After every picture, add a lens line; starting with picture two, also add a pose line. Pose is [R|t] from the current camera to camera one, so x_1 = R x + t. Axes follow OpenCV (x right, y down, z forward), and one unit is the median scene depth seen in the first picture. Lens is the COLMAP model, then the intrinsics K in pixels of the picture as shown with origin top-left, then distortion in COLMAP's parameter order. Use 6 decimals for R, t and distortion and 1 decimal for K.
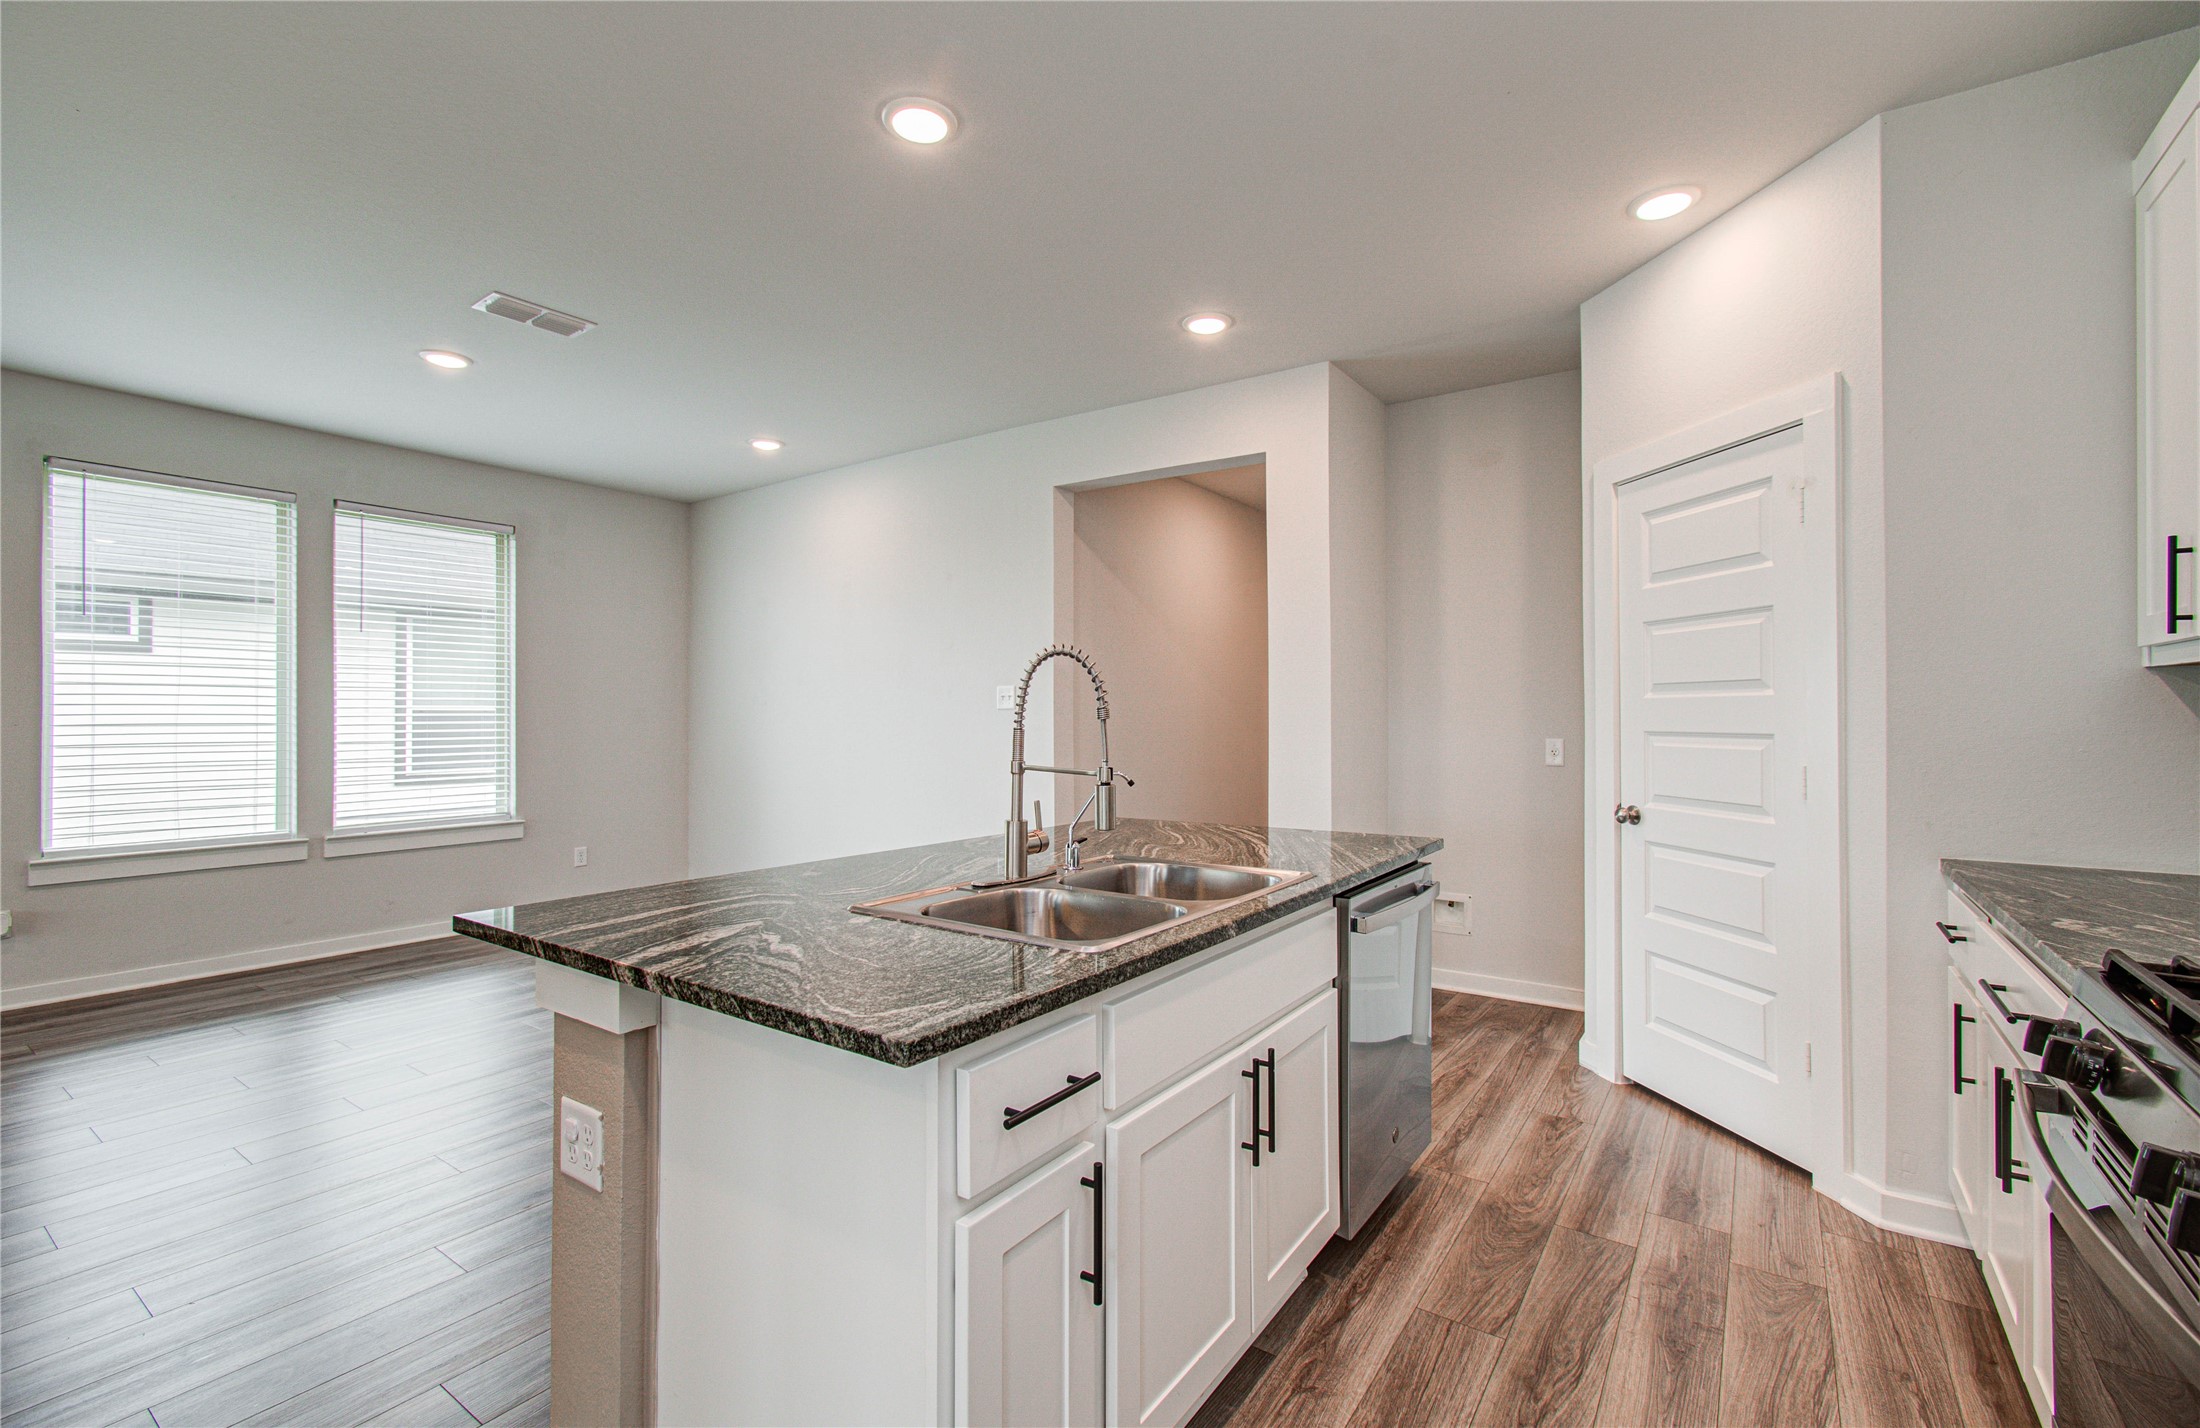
lens RADIAL K [[956.3, 0, 1106.6], [0, 956.3, 714.4], [0, 0, 1]] dist [-0.006112, 0.000401]
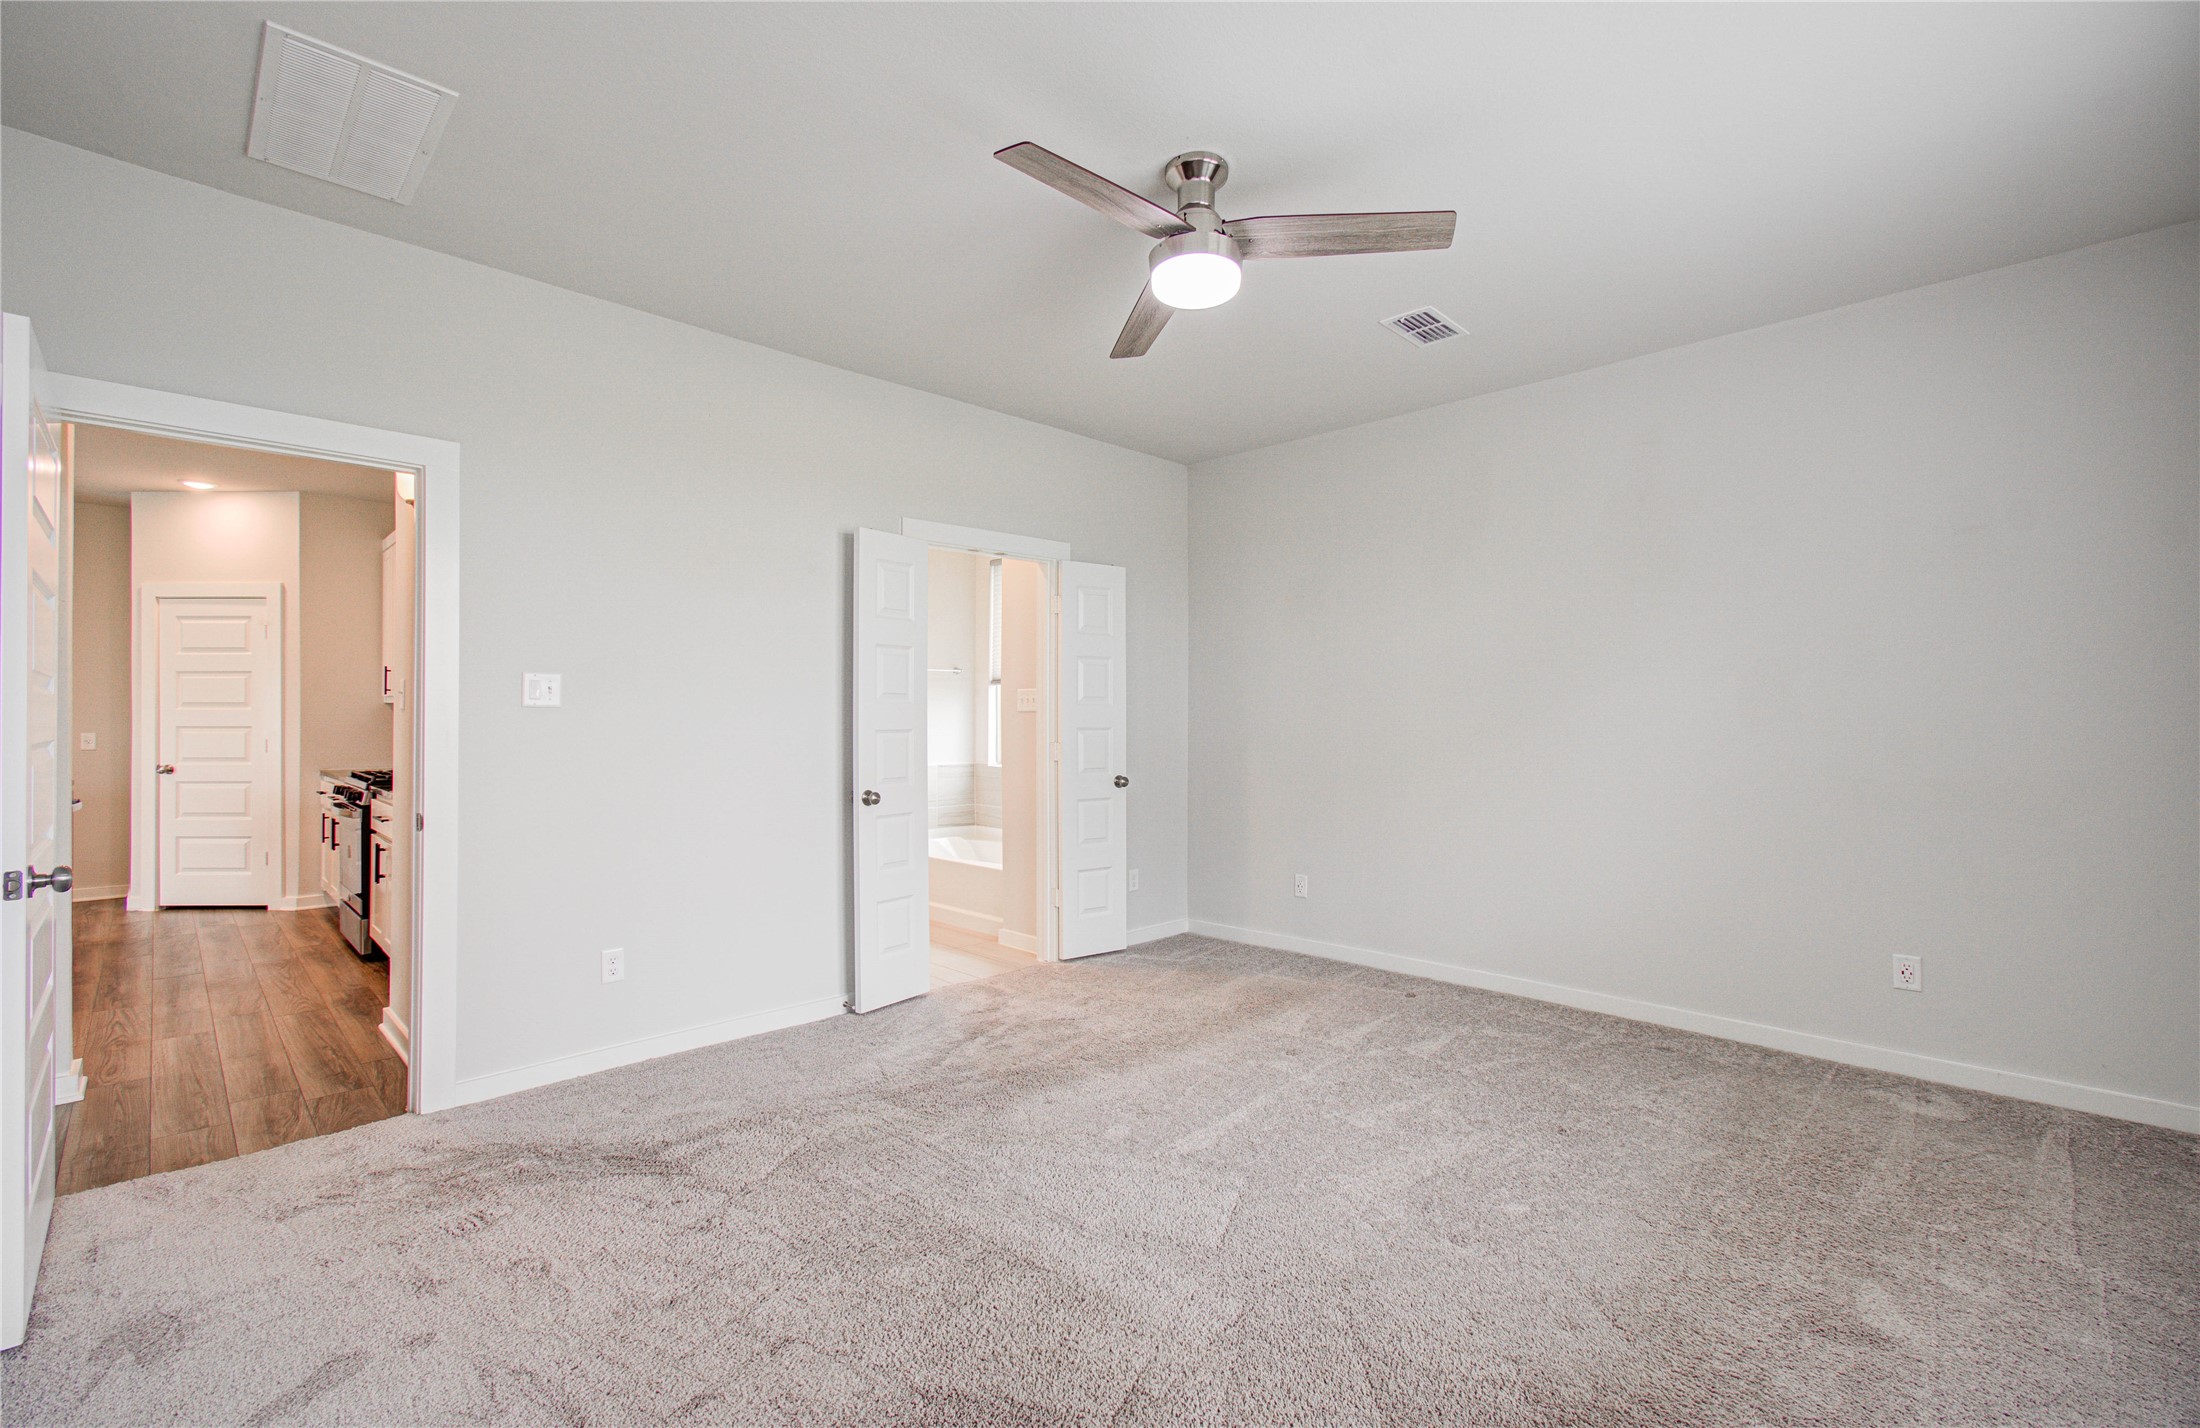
lens RADIAL K [[956.3, 0, 1106.6], [0, 956.3, 714.4], [0, 0, 1]] dist [-0.006112, 0.000401]
pose [[0.174930, 0.005405, 0.984566, -1.358319], [0.001726, 0.999982, -0.005797, 0.010805], [-0.984579, 0.002713, 0.174917, -1.625840]]
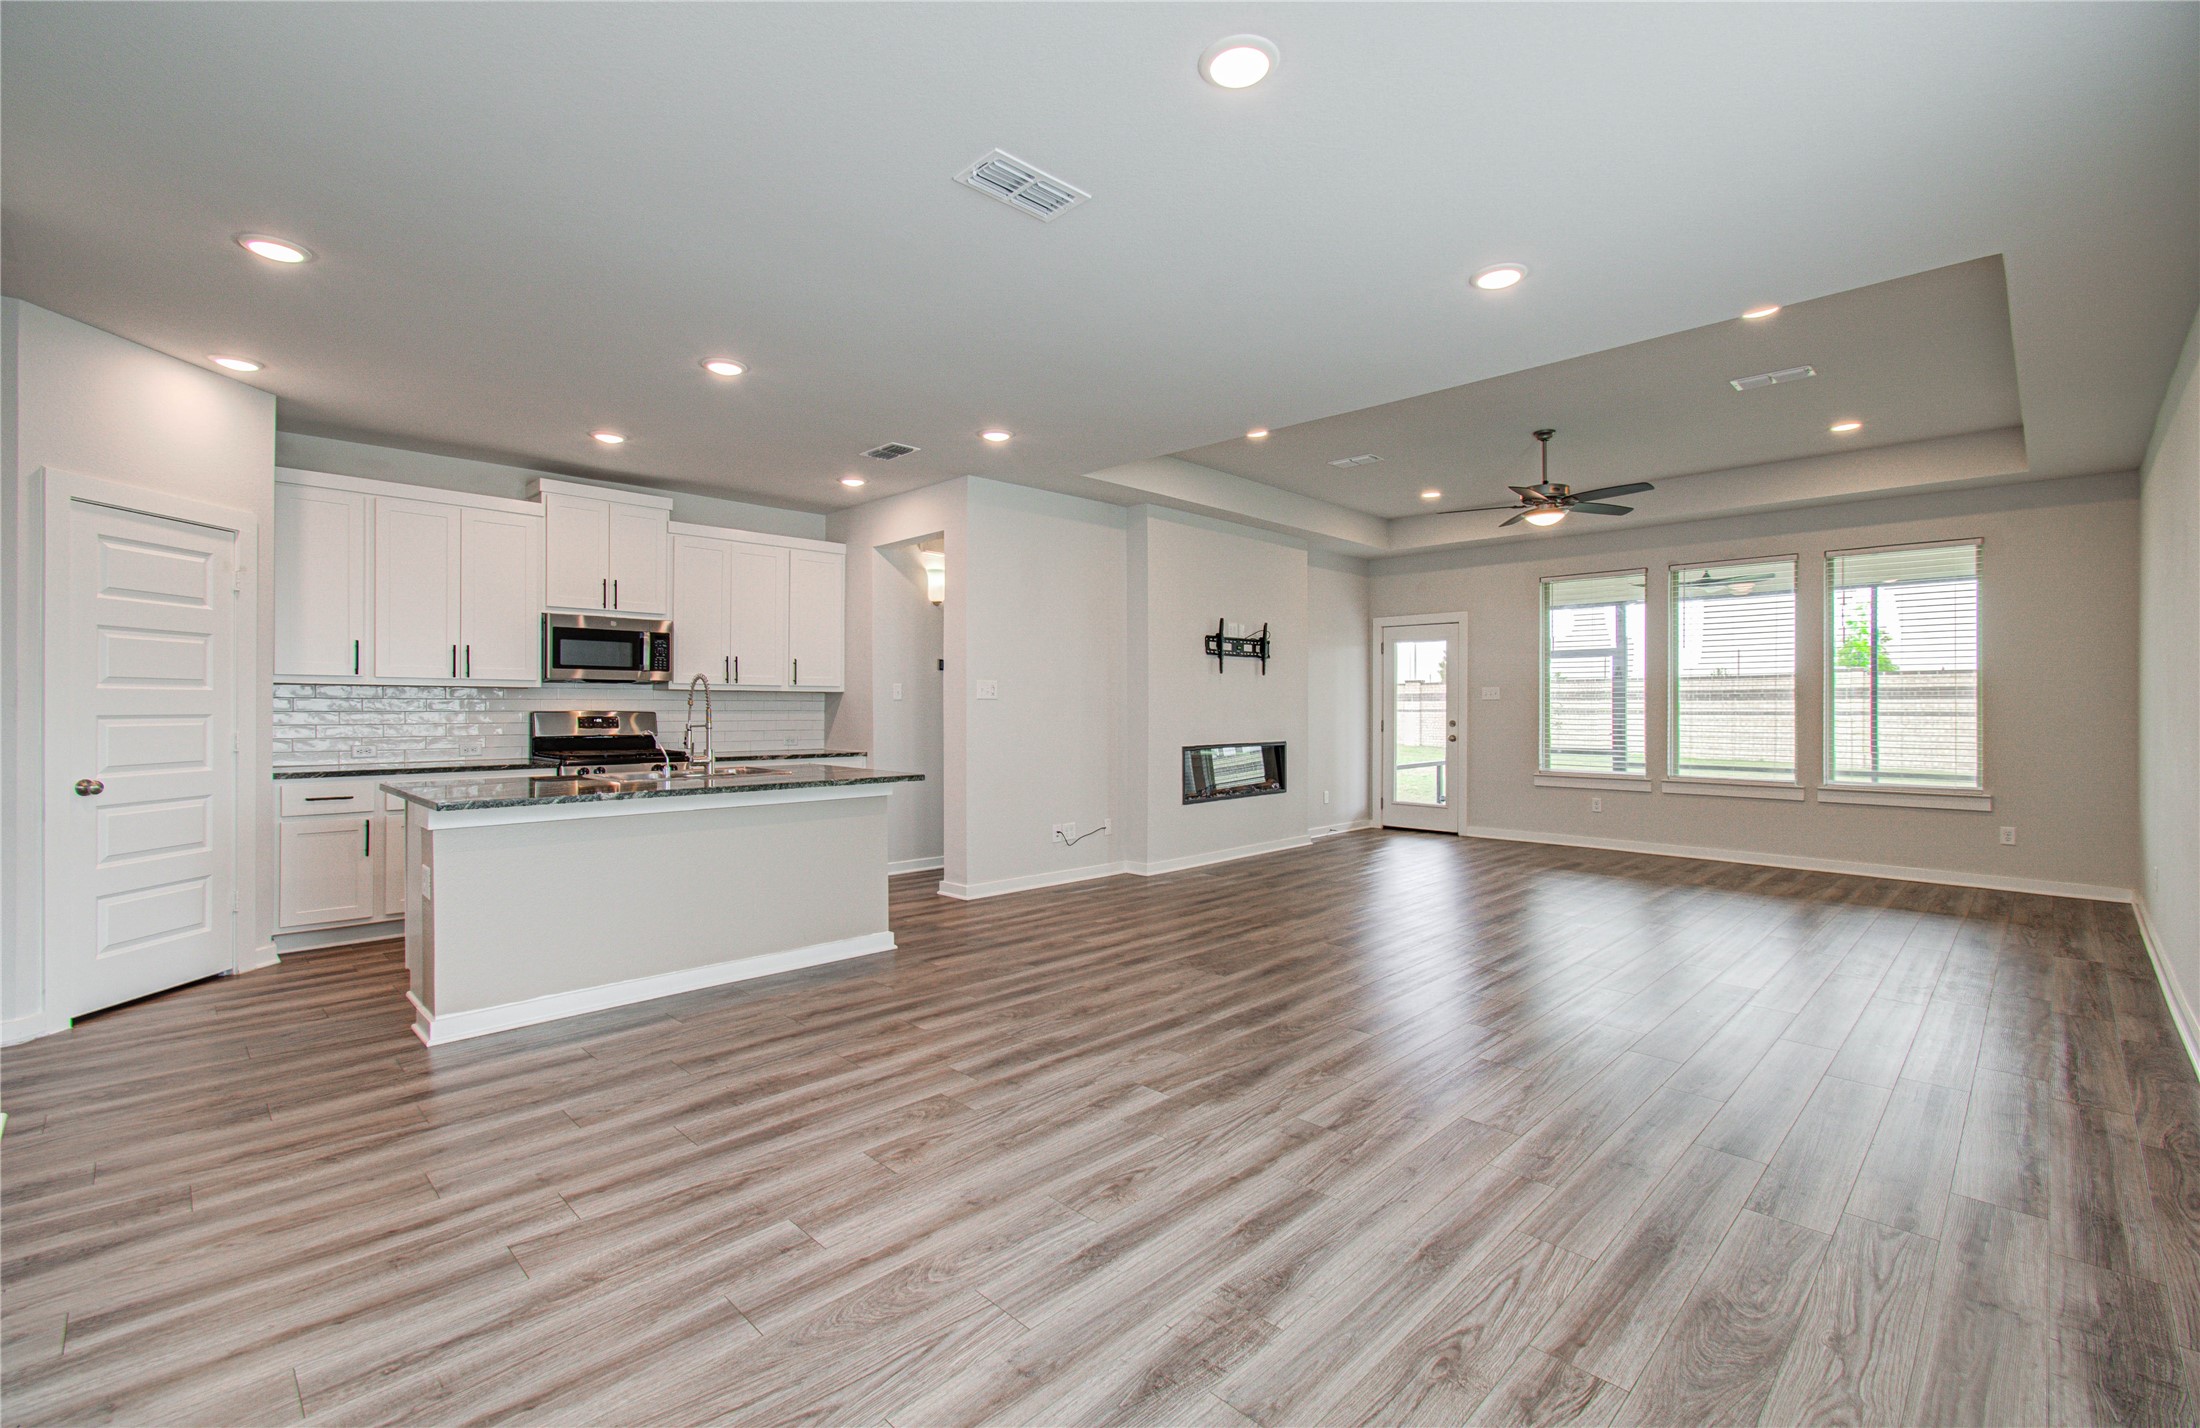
lens RADIAL K [[953.4, 0, 1099.2], [0, 953.4, 703.8], [0, 0, 1]] dist [0.000538, 0.000594]
pose [[-0.985264, -0.001638, 0.171033, -1.156988], [-0.002315, 0.999990, -0.003759, 0.005715], [-0.171025, -0.004100, -0.985258, 2.560957]]
